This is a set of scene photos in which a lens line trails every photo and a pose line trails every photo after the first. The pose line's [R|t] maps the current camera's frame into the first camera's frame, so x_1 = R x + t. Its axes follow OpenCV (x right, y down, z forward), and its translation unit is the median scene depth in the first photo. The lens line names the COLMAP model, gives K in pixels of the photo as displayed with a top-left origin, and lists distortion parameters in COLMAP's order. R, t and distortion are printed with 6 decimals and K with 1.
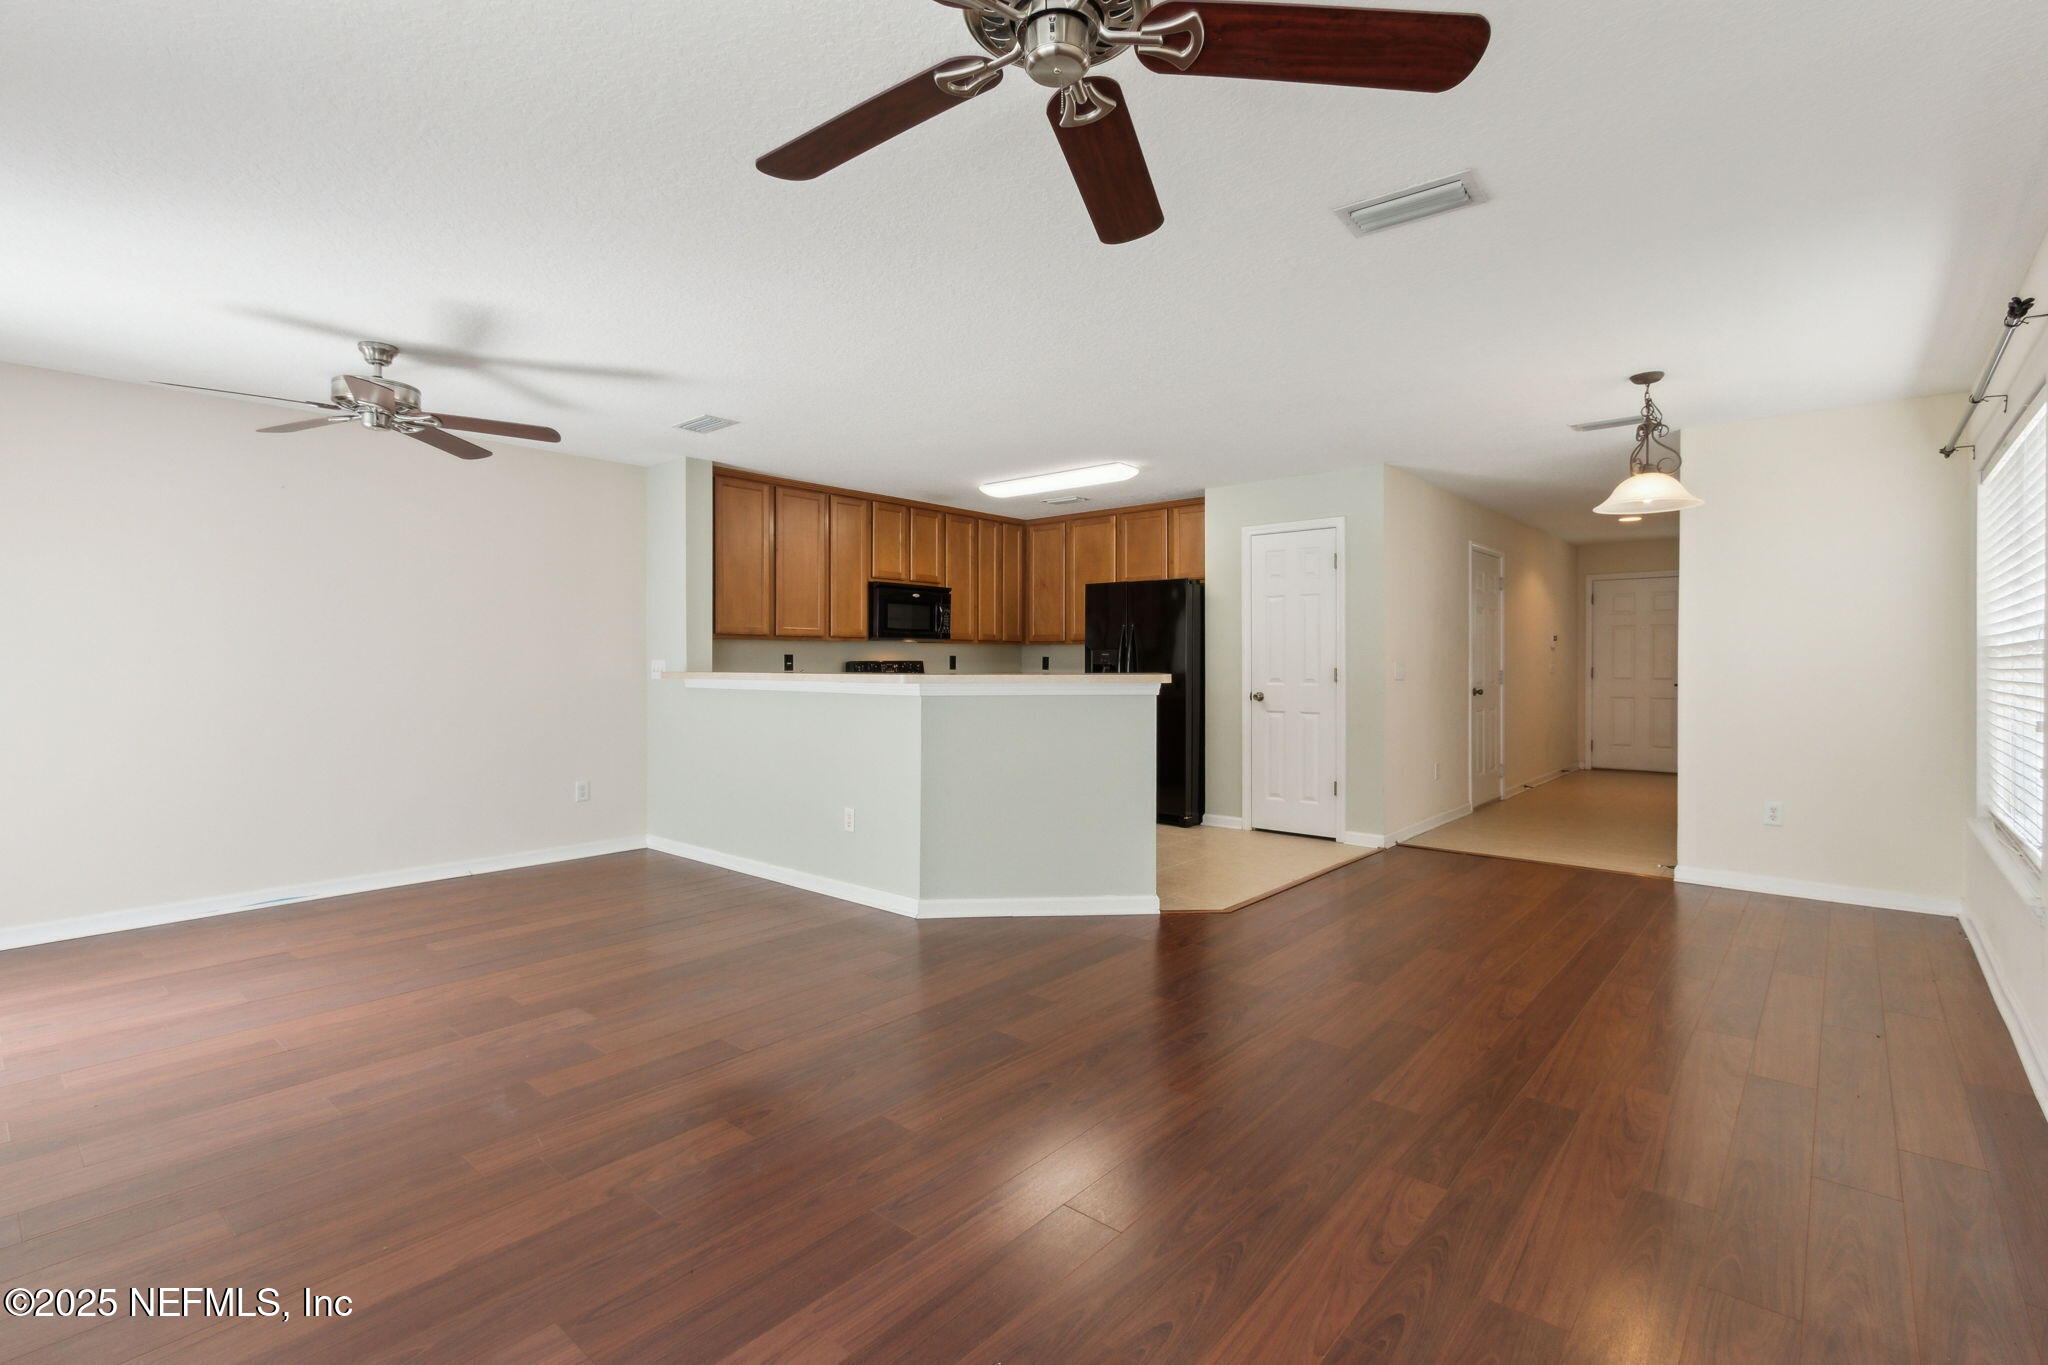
lens RADIAL K [[949.9, 0, 1024.6], [0, 949.9, 667.7], [0, 0, 1]] dist [0.008229, -0.003197]
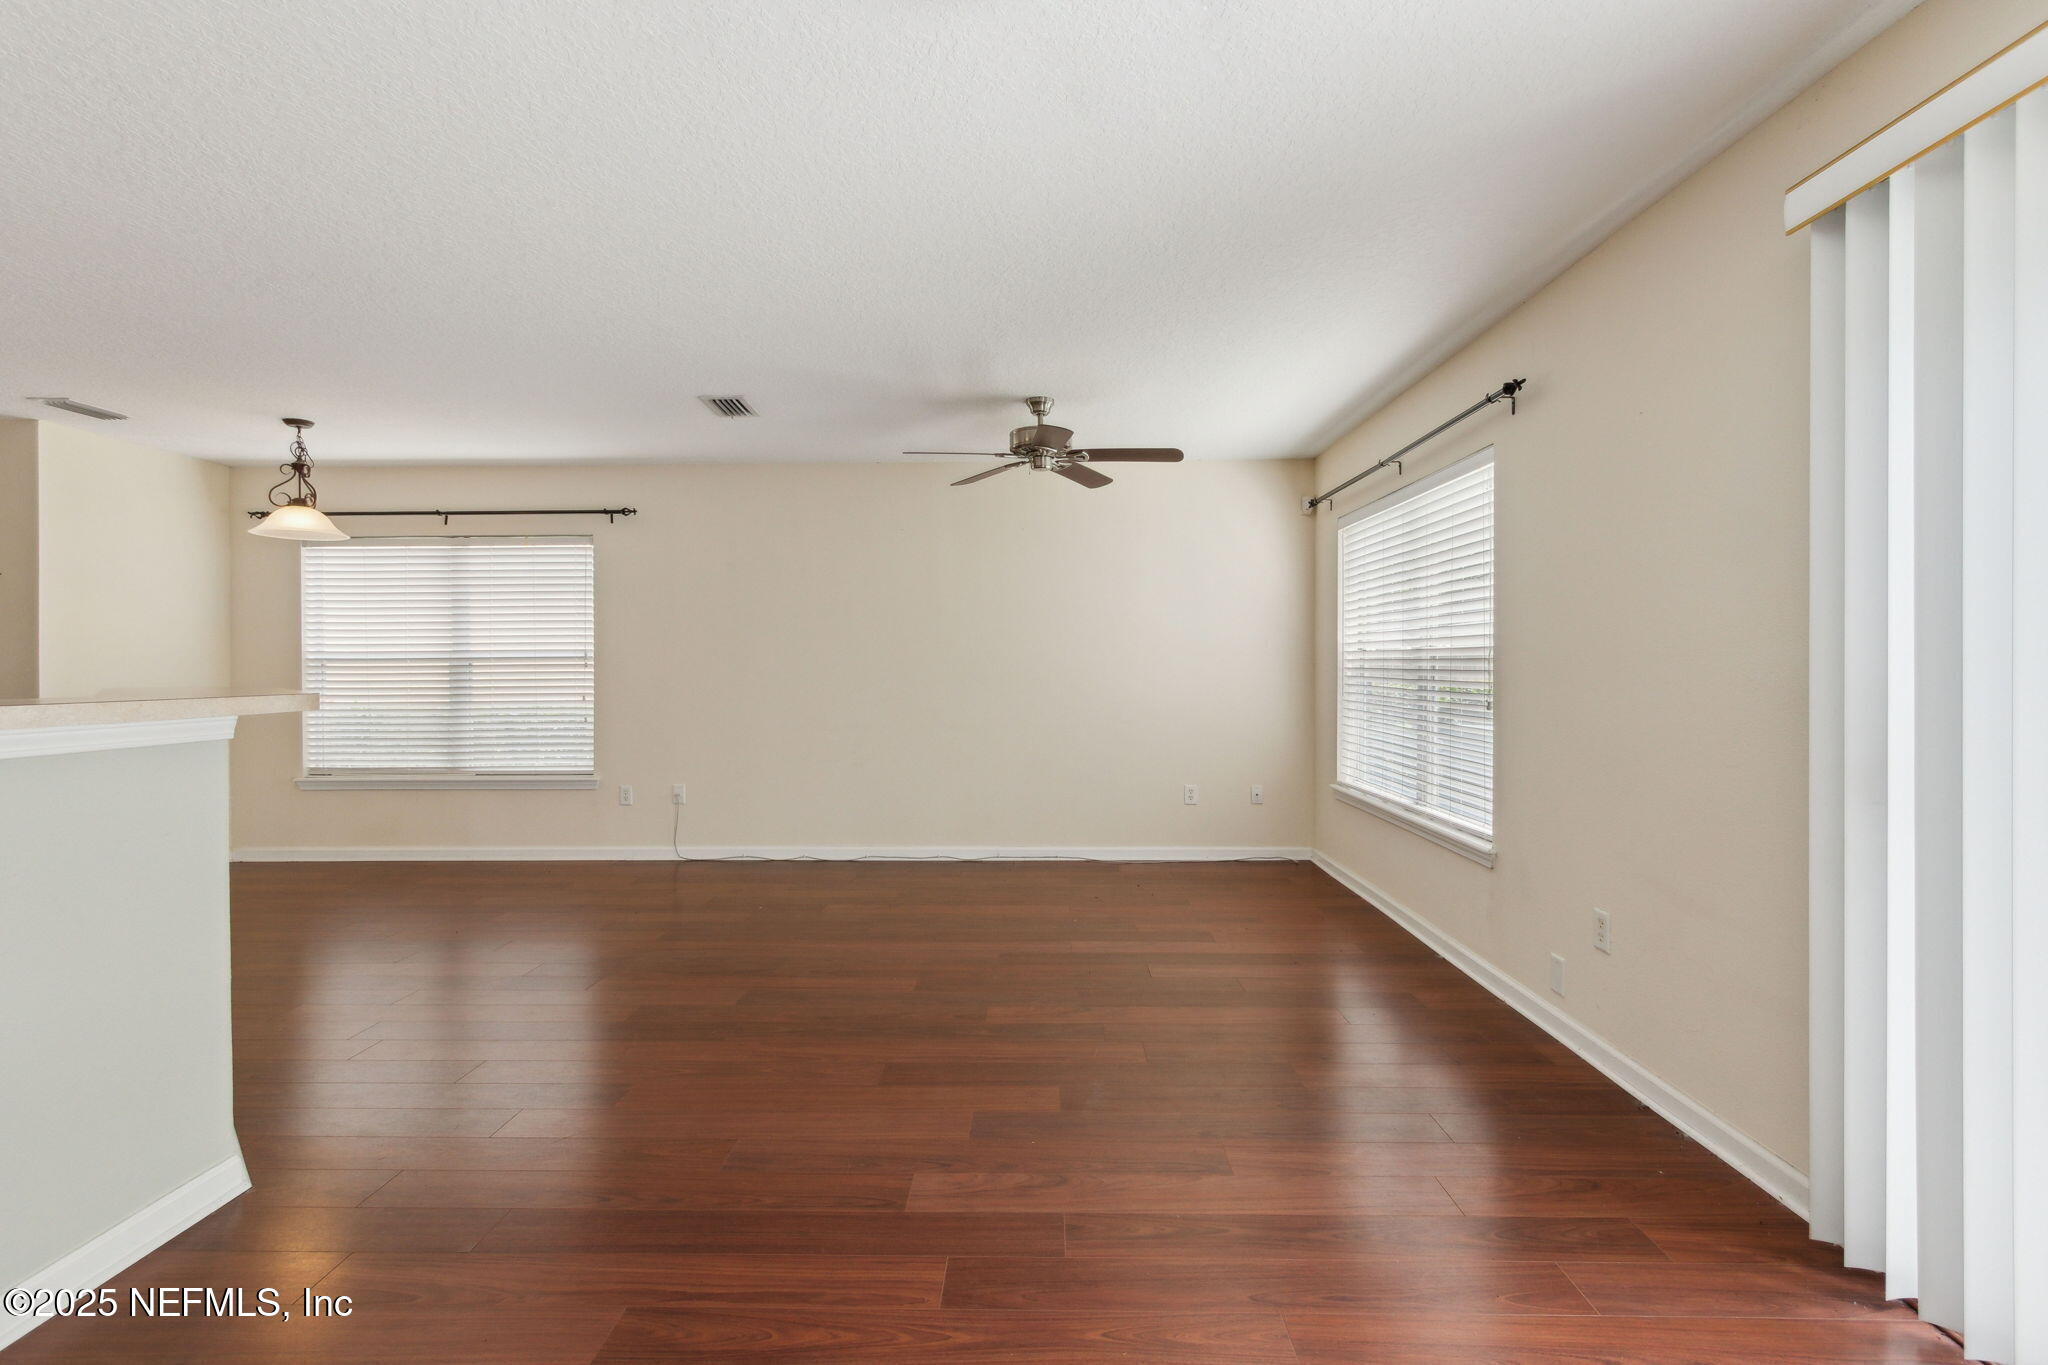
lens RADIAL K [[949.9, 0, 1029.4], [0, 949.9, 671.1], [0, 0, 1]] dist [0.008229, -0.003197]
pose [[-0.645774, -0.000818, 0.763528, -0.528633], [0.009901, 0.999906, 0.009445, -0.003920], [-0.763464, 0.013659, -0.645705, 0.703347]]
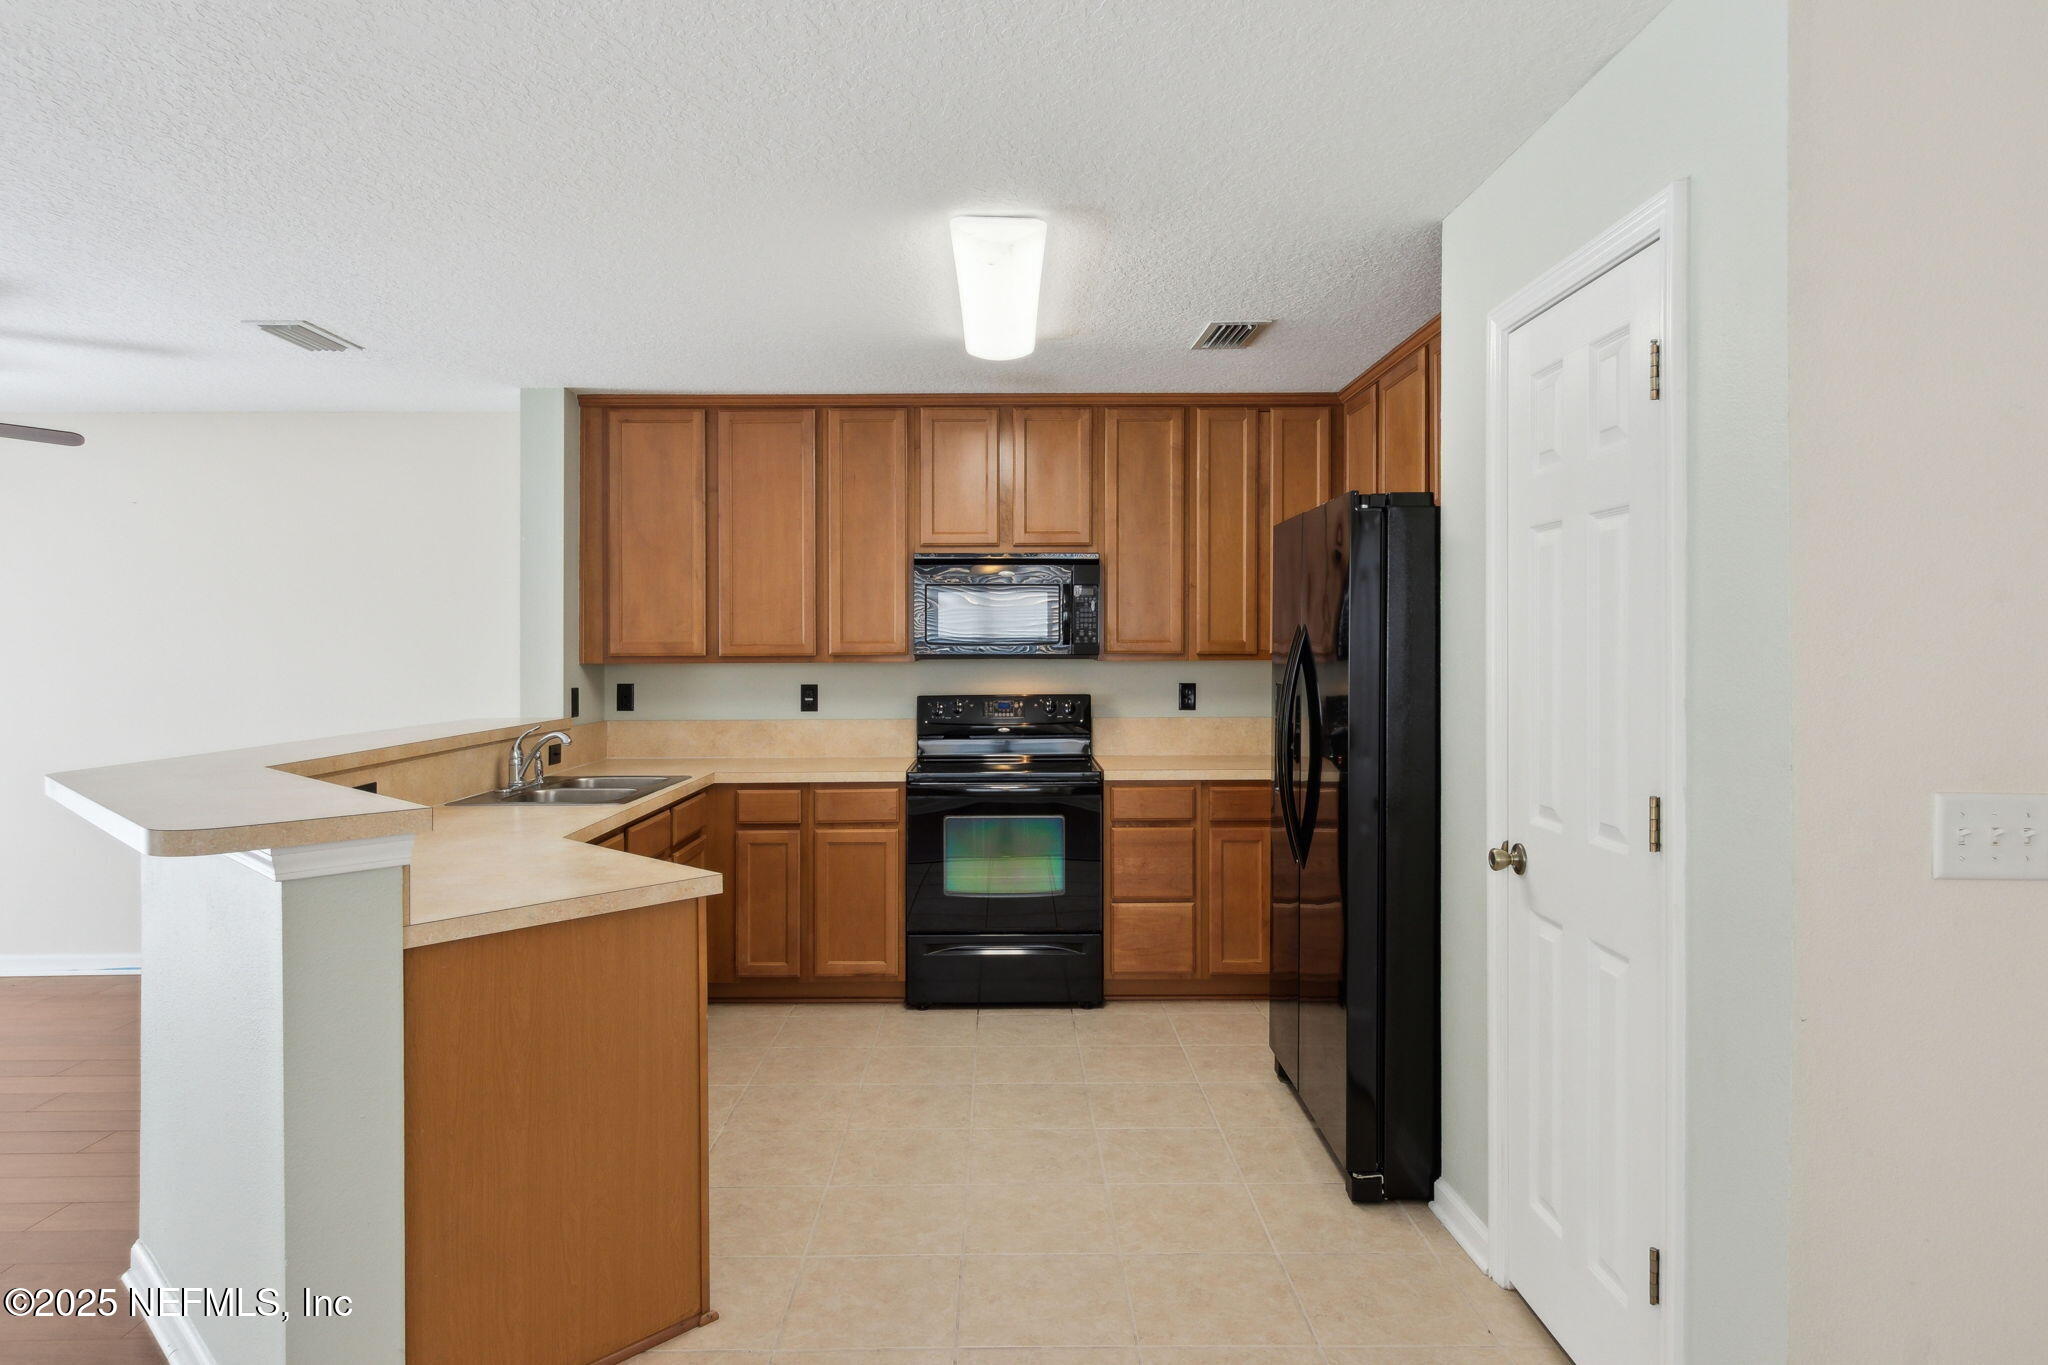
lens RADIAL K [[1204.0, 0, 999.0], [0, 1204.0, 644.8], [0, 0, 1]] dist [0.012388, -0.005732]
pose [[0.655577, -0.006498, -0.755100, 0.445713], [0.000341, 0.999965, -0.008310, -0.035657], [0.755128, 0.005190, 0.655557, 0.646475]]
